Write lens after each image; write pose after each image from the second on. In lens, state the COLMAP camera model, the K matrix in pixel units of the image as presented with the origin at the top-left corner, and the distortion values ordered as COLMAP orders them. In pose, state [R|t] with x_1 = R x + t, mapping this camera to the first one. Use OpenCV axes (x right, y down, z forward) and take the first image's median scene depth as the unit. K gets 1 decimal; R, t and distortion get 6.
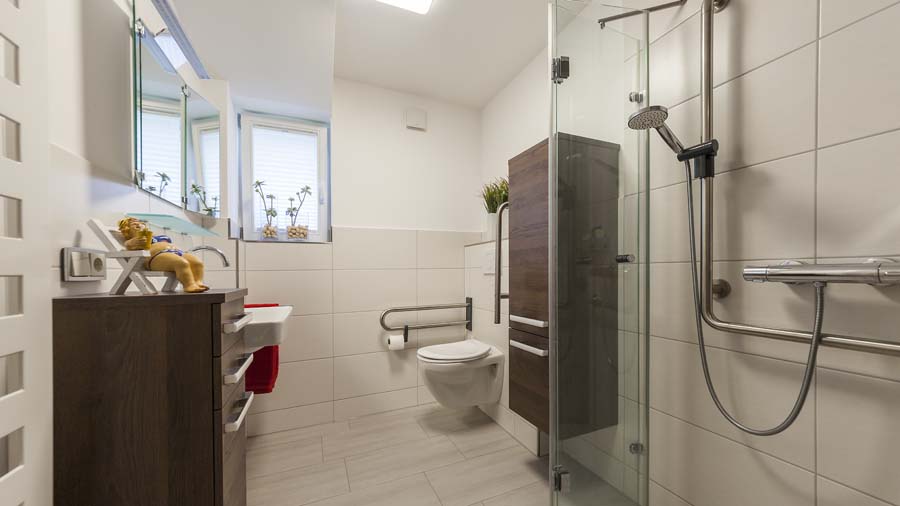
lens RADIAL K [[313.5, 0, 447.2], [0, 313.5, 272.3], [0, 0, 1]] dist [0.001530, 0.000095]
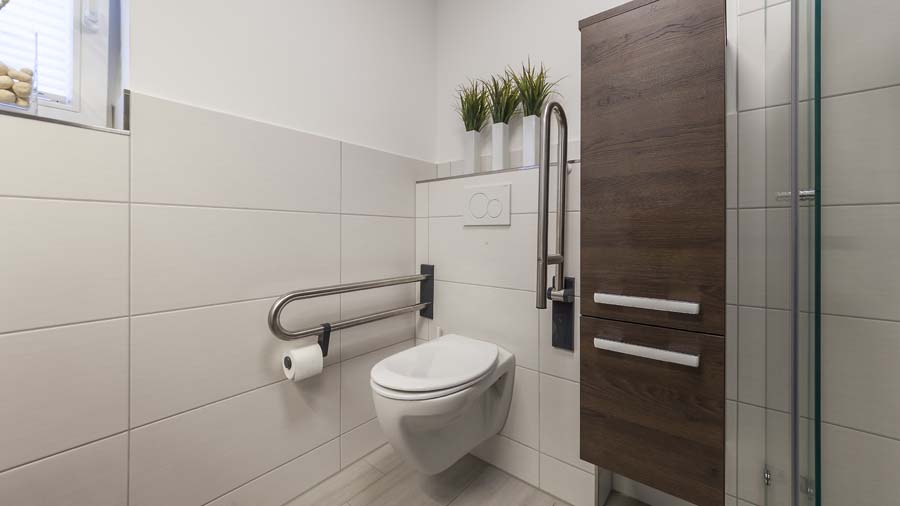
lens RADIAL K [[339.5, 0, 474.1], [0, 339.5, 235.3], [0, 0, 1]] dist [0.000160, 0.000311]
pose [[0.864002, 0.019416, 0.503114, -0.268532], [-0.015579, 0.999809, -0.011830, 0.041757], [-0.503248, 0.002383, 0.864139, 0.552185]]
